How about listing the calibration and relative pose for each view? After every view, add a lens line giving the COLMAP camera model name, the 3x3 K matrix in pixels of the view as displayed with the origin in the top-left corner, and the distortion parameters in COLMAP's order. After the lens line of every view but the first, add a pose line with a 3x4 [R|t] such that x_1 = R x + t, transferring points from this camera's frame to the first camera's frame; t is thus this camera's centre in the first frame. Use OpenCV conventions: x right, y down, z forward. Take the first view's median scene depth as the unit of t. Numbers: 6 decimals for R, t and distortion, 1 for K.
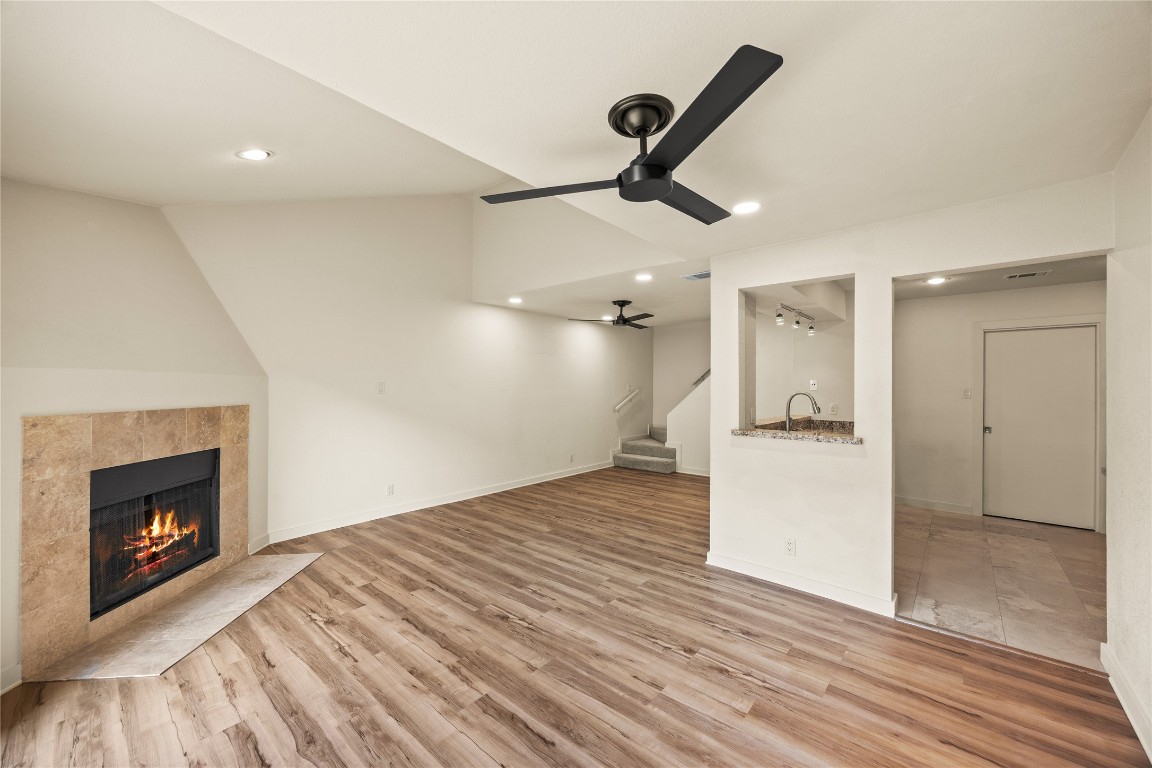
lens RADIAL K [[442.9, 0, 585.1], [0, 442.9, 387.6], [0, 0, 1]] dist [-0.000059, 0.000010]
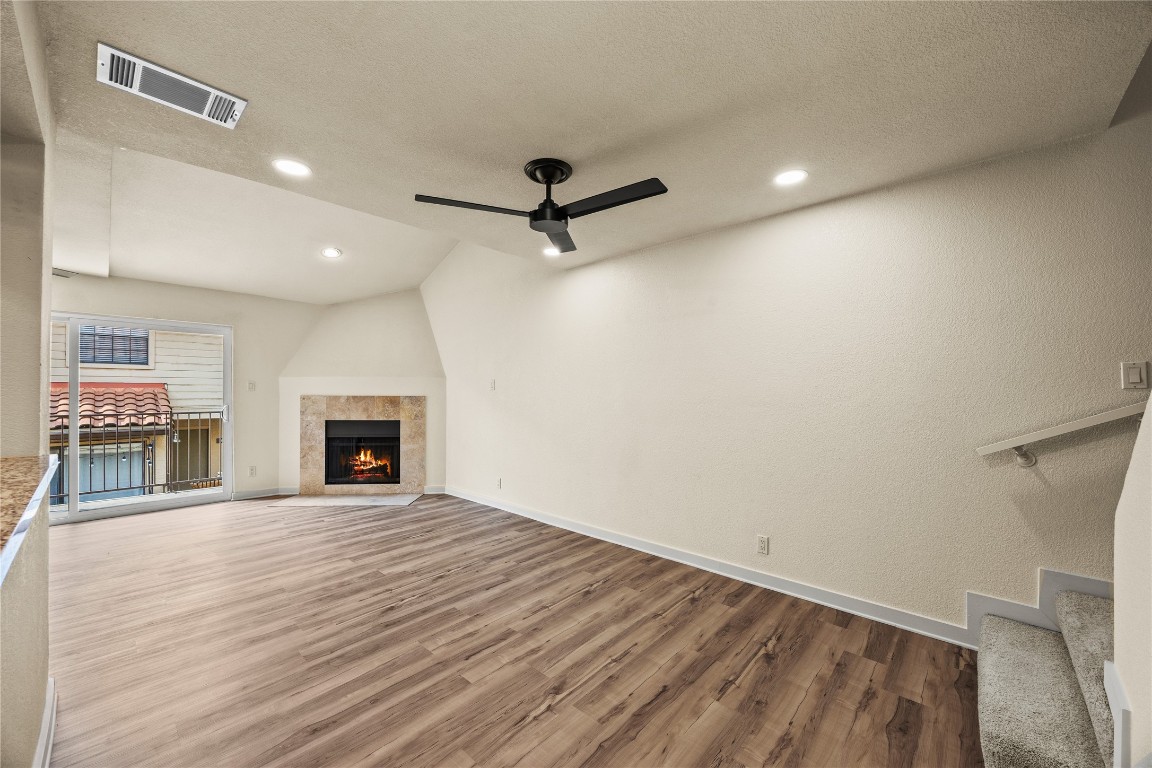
lens RADIAL K [[442.9, 0, 579.0], [0, 442.9, 383.4], [0, 0, 1]] dist [-0.000059, 0.000010]
pose [[-0.047031, -0.022215, -0.998646, 0.735185], [-0.003269, 0.999751, -0.022086, 0.025550], [0.998888, 0.002226, -0.047092, 1.541125]]
